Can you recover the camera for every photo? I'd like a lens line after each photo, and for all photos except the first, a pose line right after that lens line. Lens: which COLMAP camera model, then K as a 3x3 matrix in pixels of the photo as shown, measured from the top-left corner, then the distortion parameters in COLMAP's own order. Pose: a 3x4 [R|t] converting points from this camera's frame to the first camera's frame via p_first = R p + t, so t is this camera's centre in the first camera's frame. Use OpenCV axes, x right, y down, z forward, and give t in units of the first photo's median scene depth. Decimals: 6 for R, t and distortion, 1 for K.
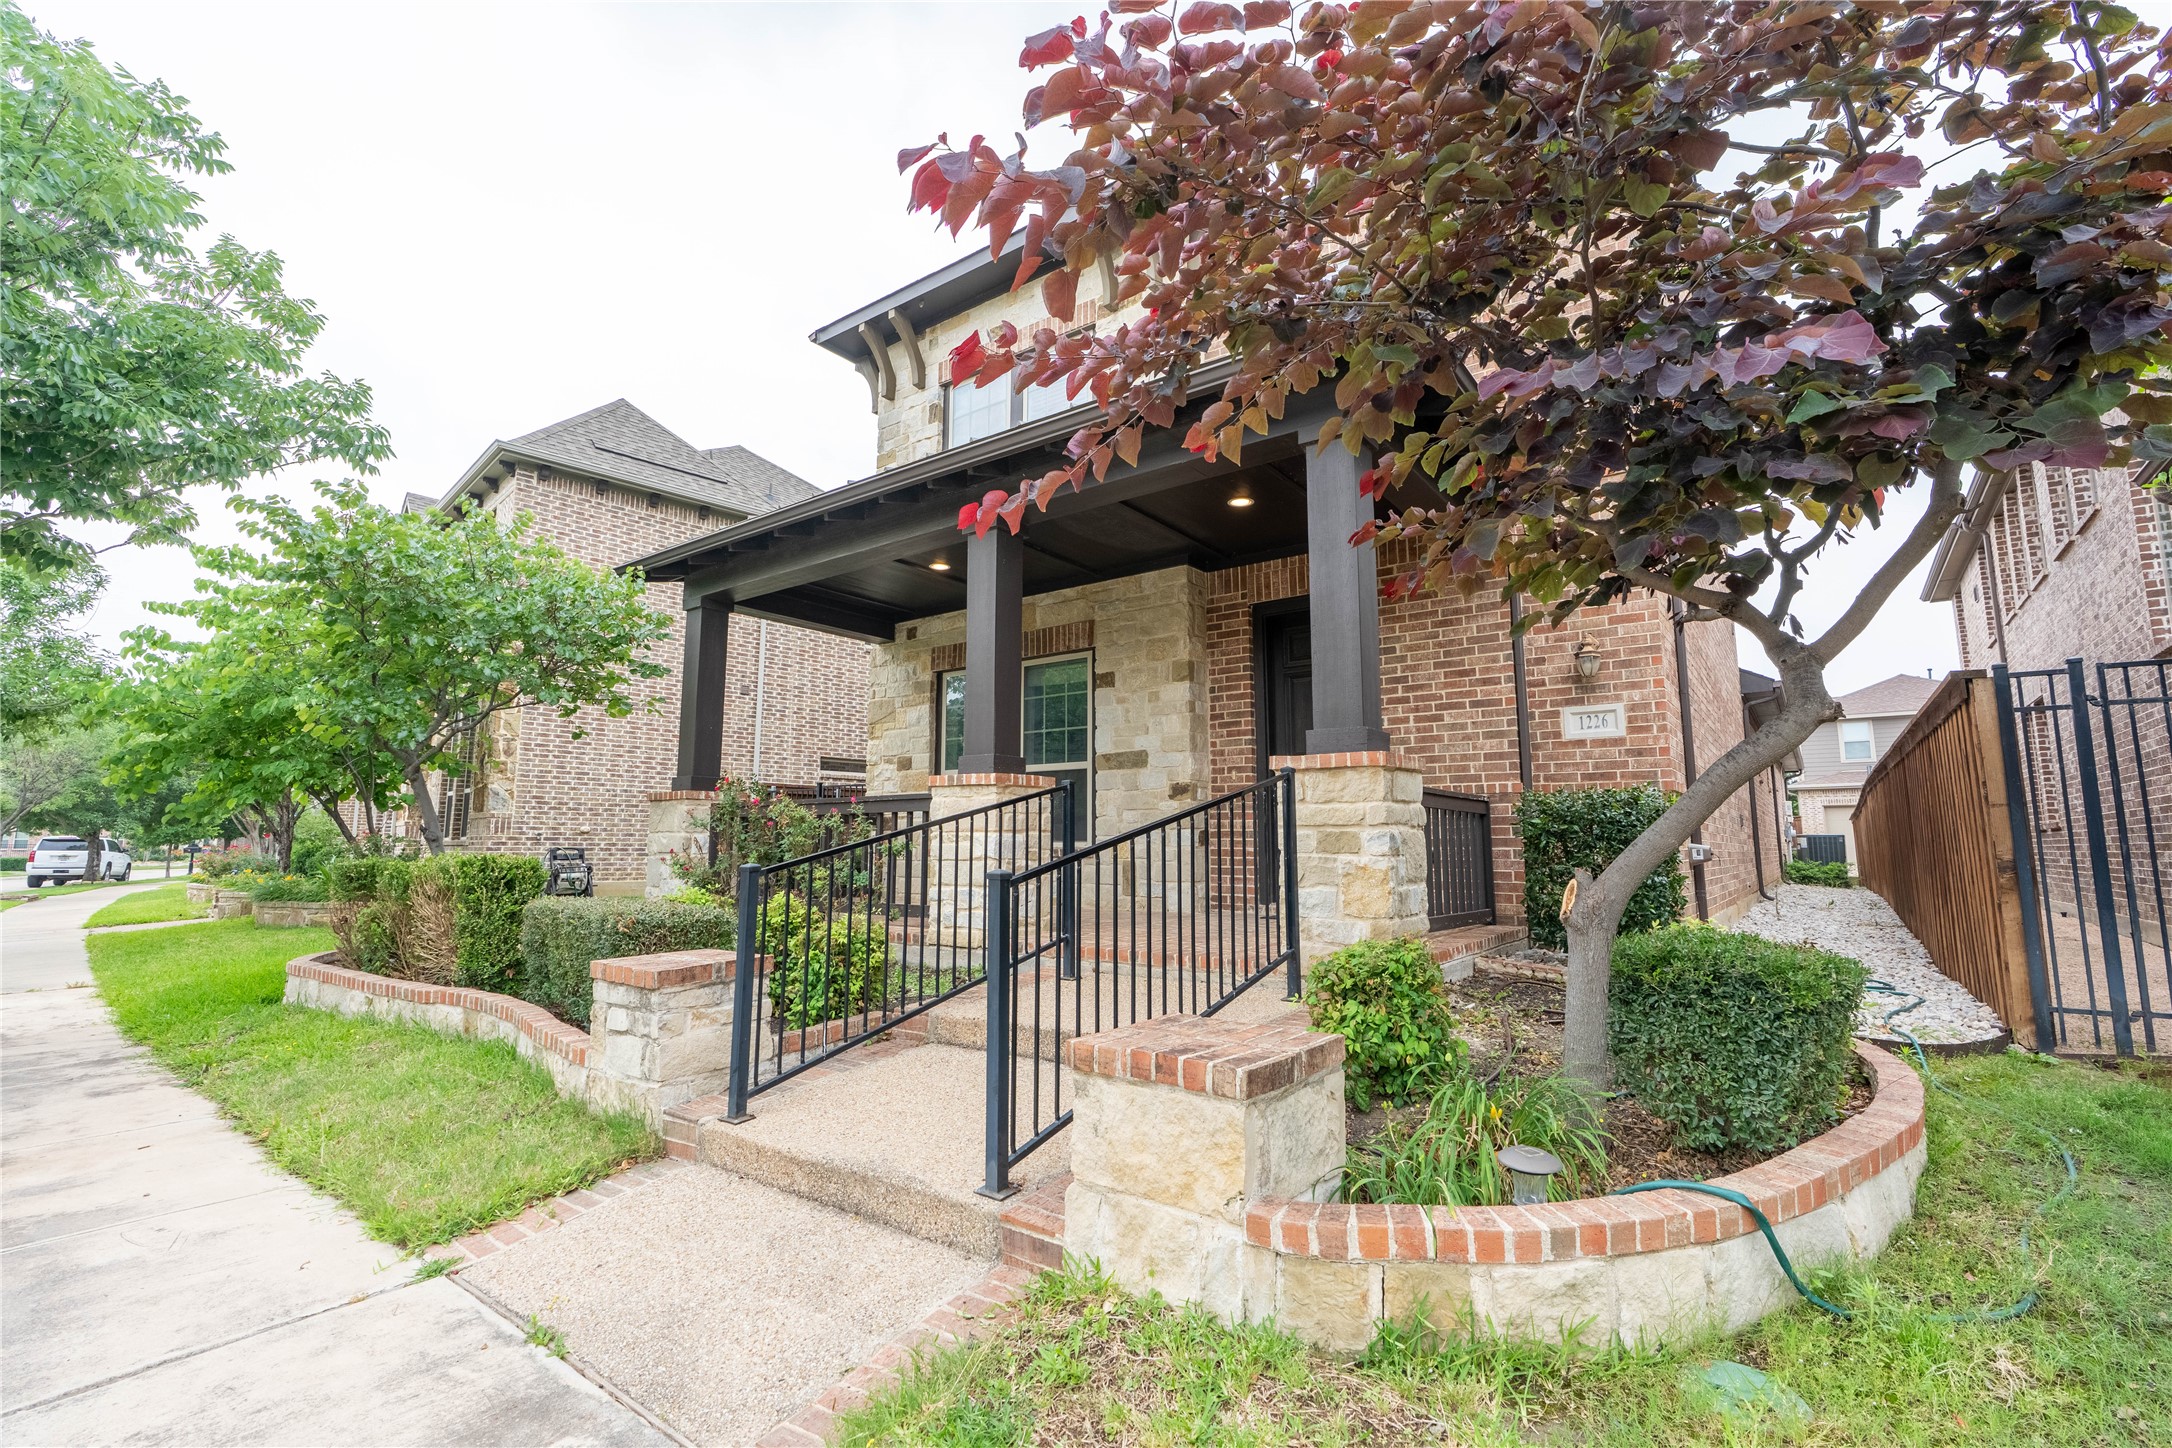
lens RADIAL K [[985.3, 0, 1079.8], [0, 985.3, 721.9], [0, 0, 1]] dist [-0.005872, 0.002463]
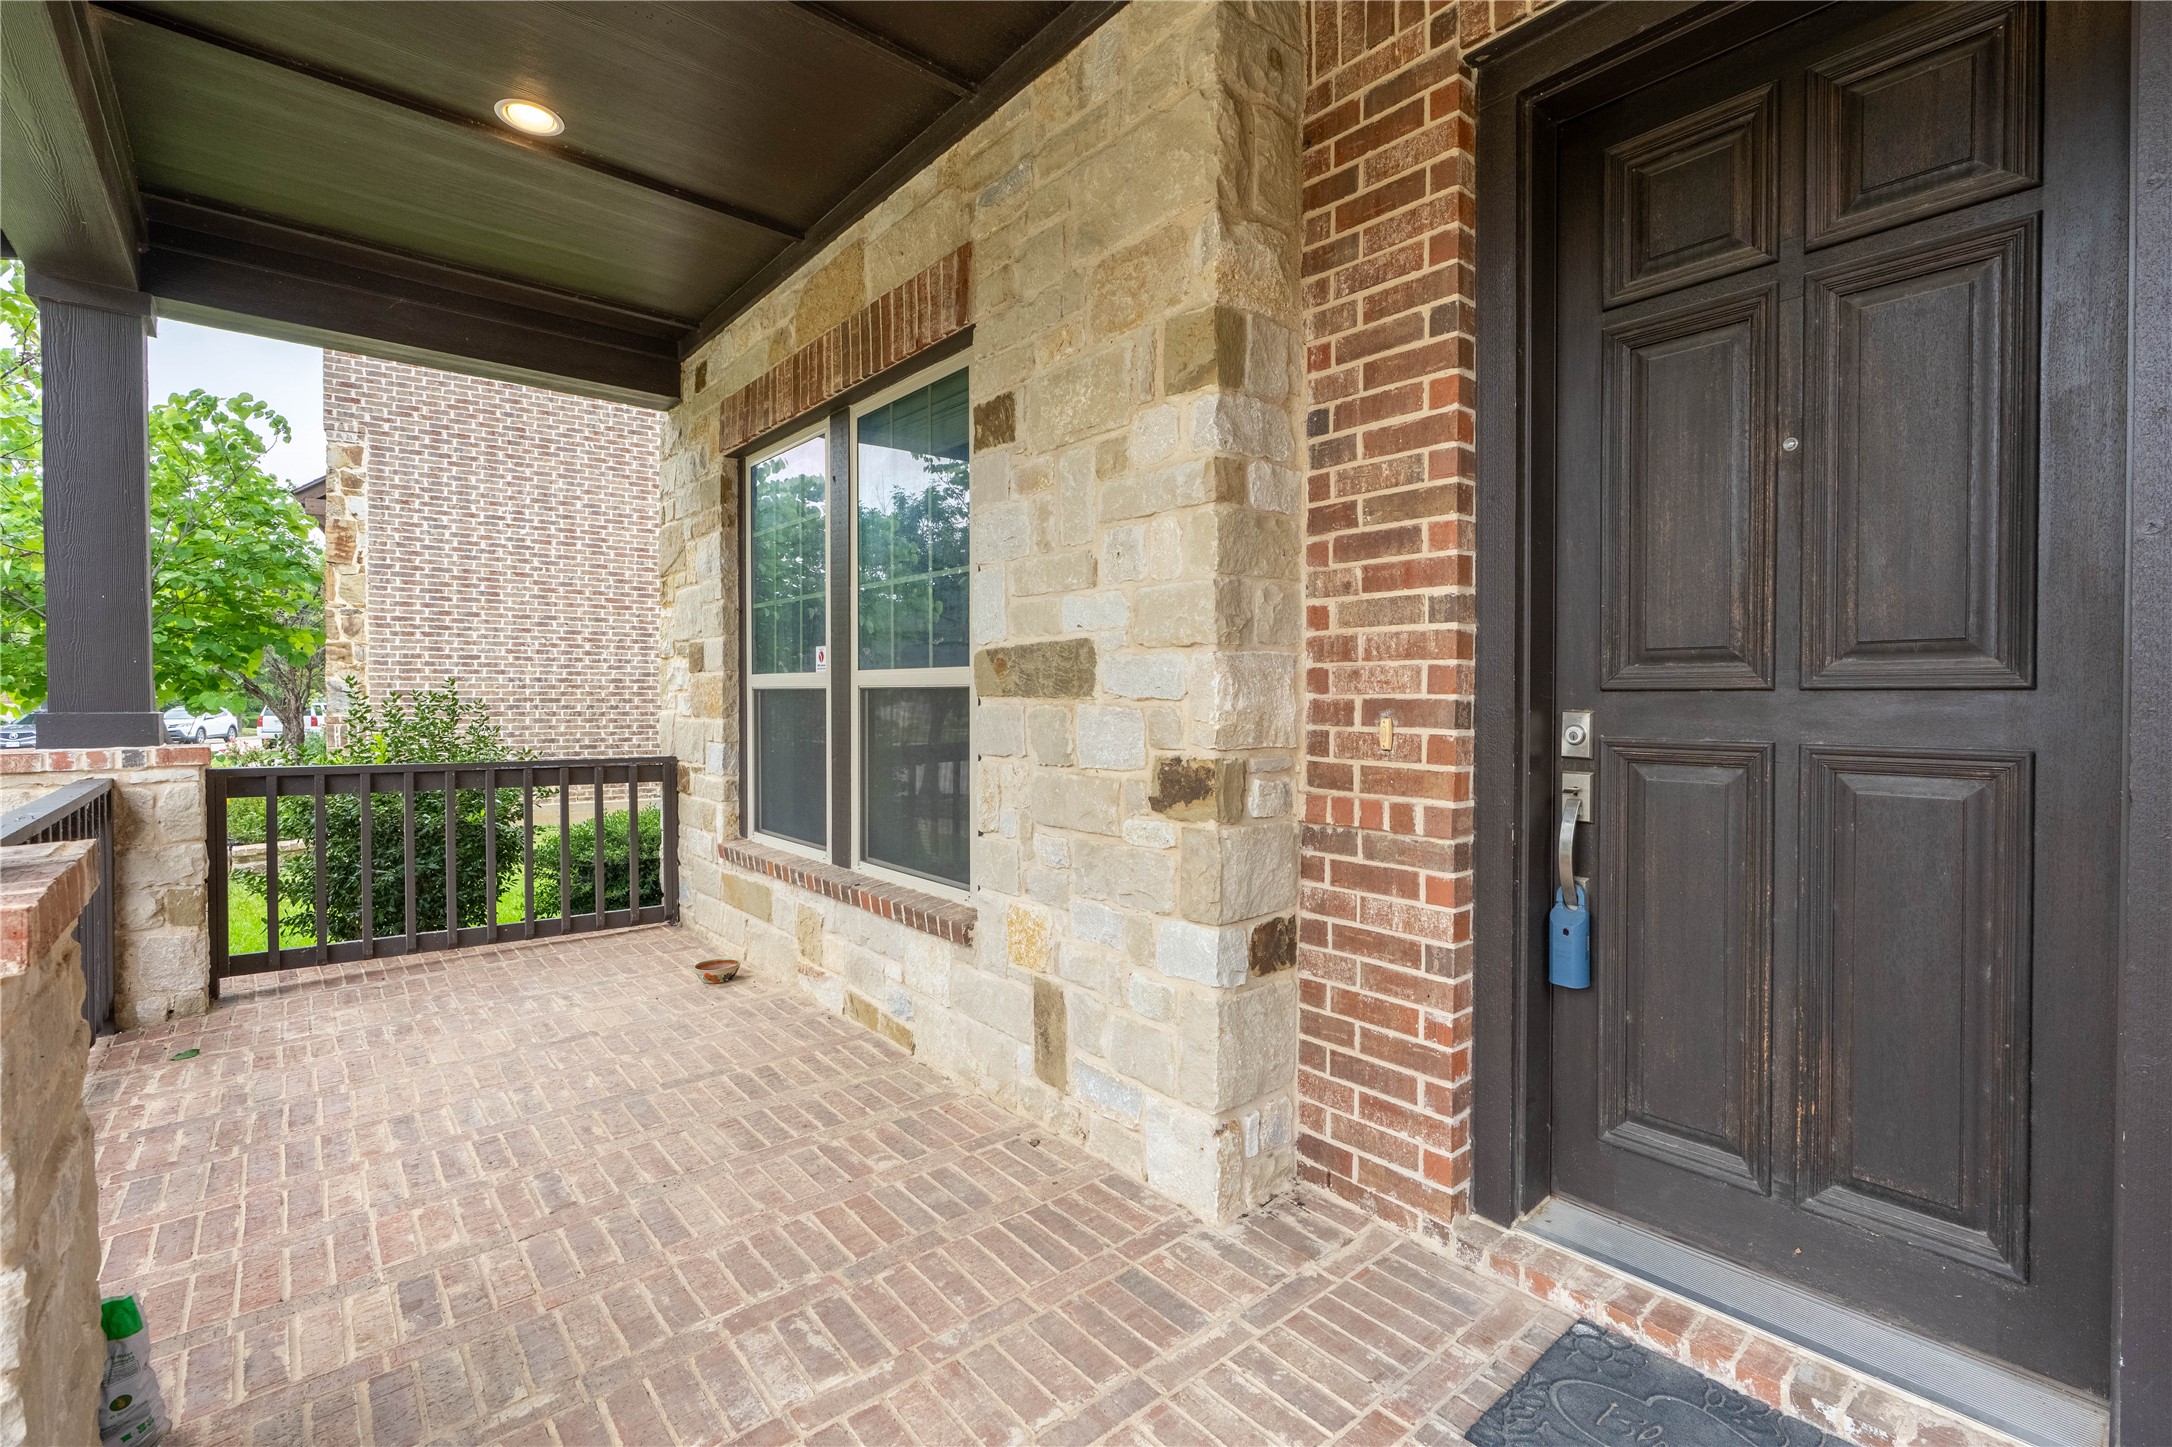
lens RADIAL K [[985.3, 0, 1080.0], [0, 985.3, 712.8], [0, 0, 1]] dist [-0.005872, 0.002463]
pose [[0.973062, 0.005972, -0.230465, 0.136477], [0.027091, 0.989776, 0.140033, 0.008569], [0.228945, -0.142504, 0.962952, 0.717617]]
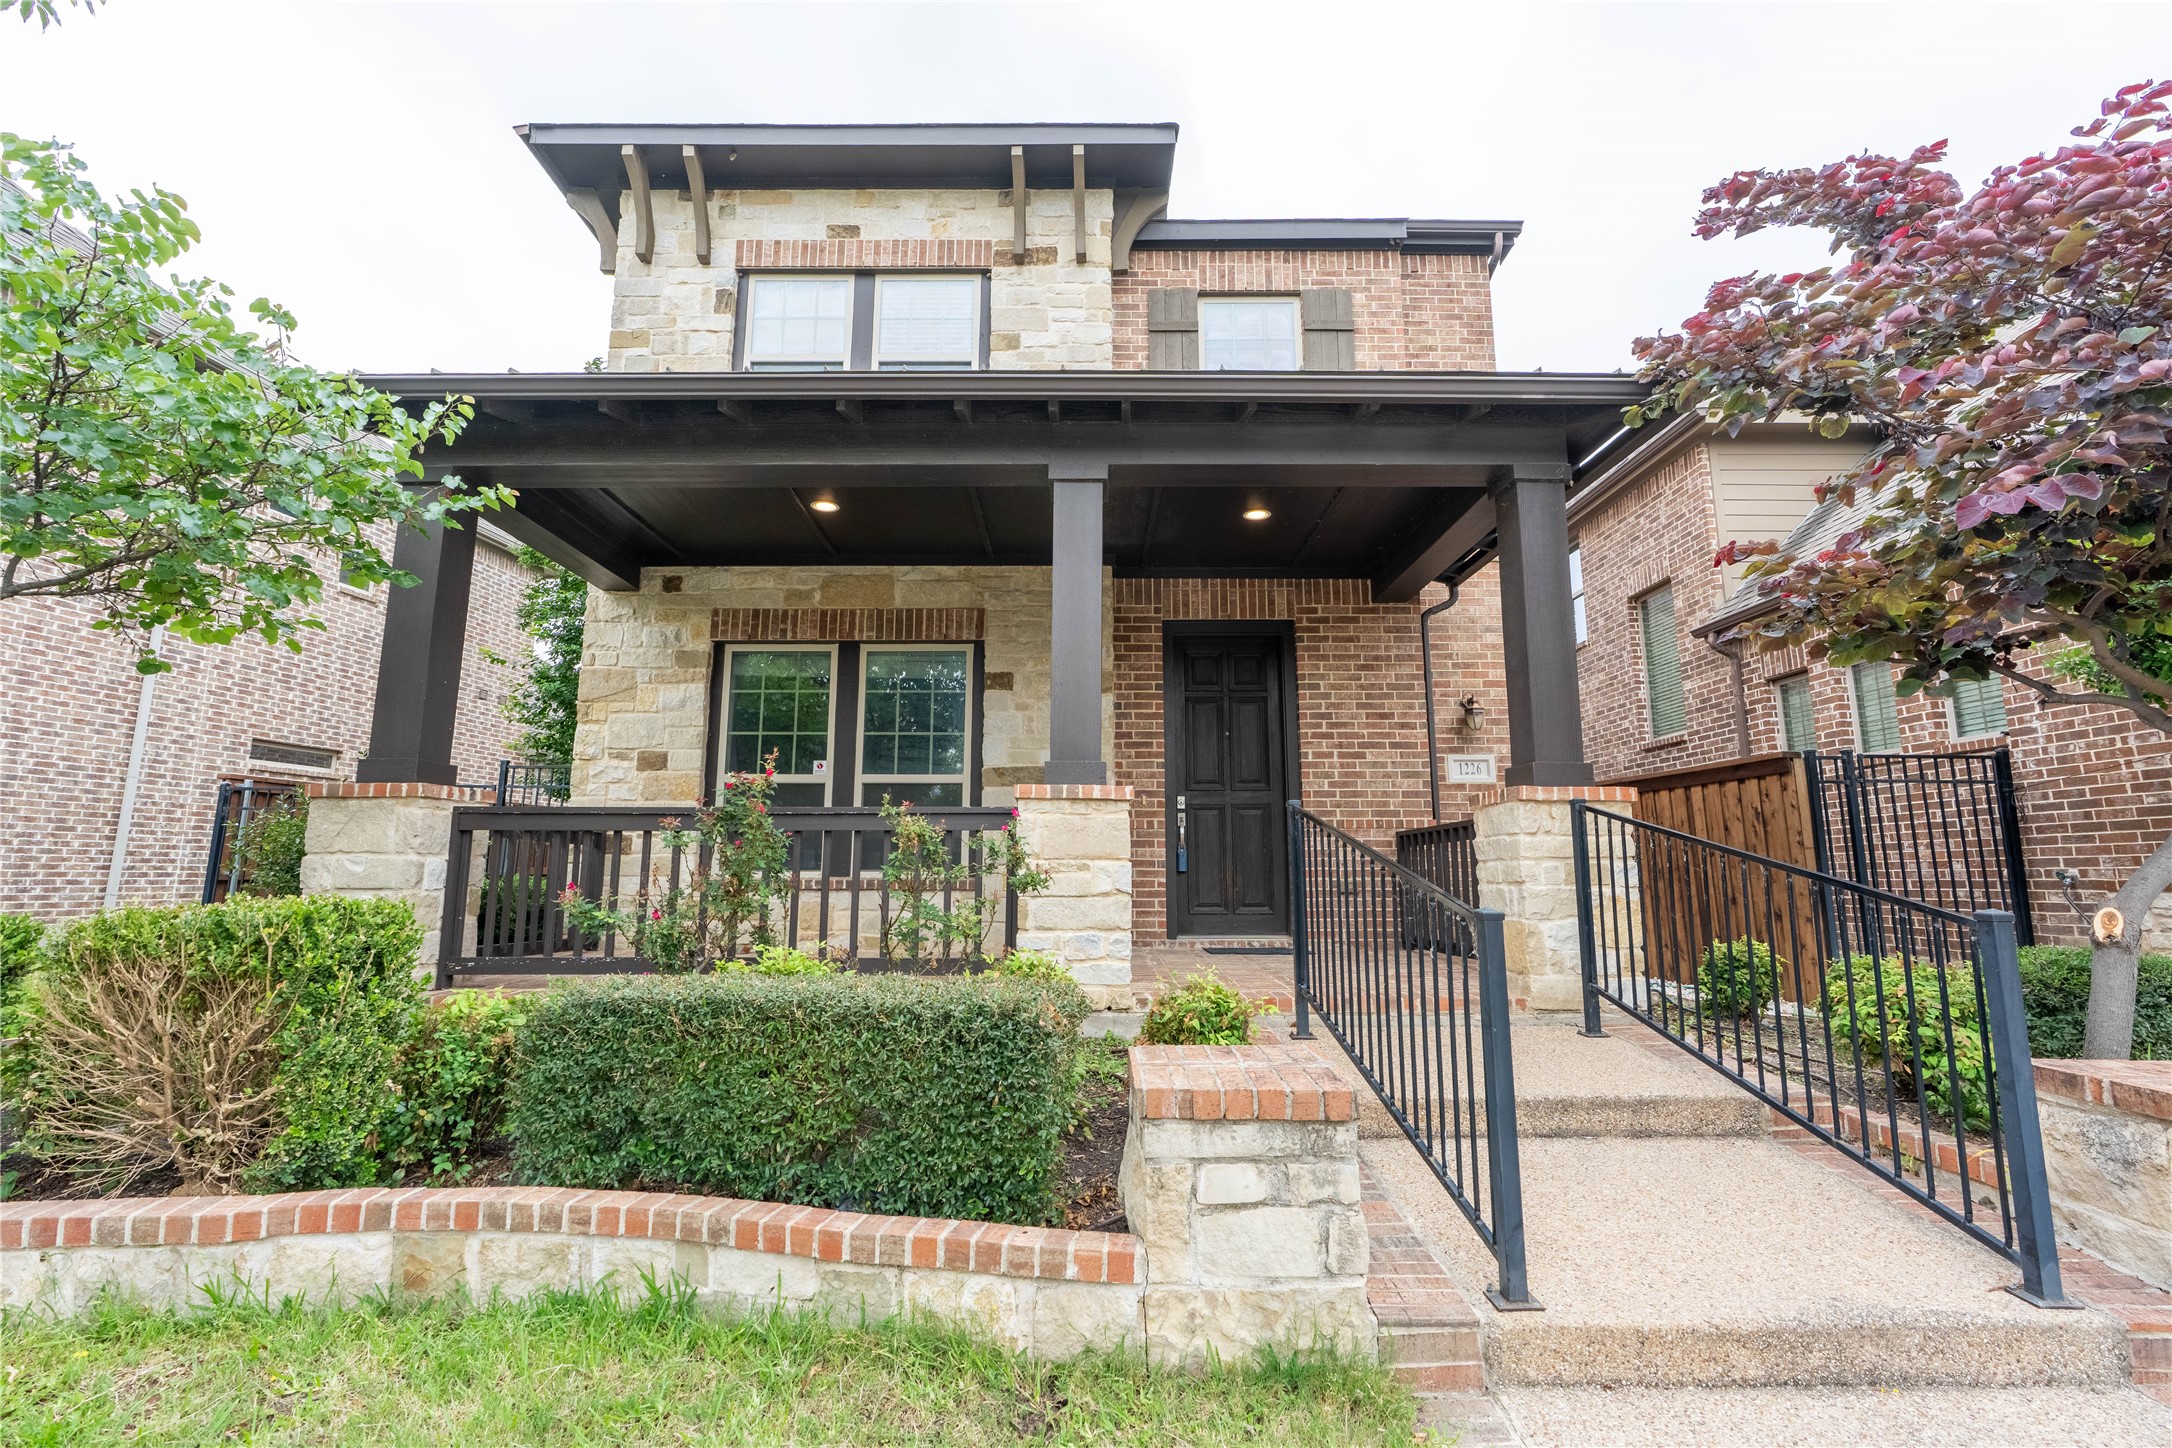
lens RADIAL K [[985.3, 0, 1092.6], [0, 985.3, 720.6], [0, 0, 1]] dist [-0.005872, 0.002463]
pose [[0.794863, 0.094255, 0.599424, -0.441876], [-0.076556, 0.995546, -0.055025, 0.034291], [-0.601940, -0.002152, 0.798538, 0.287465]]
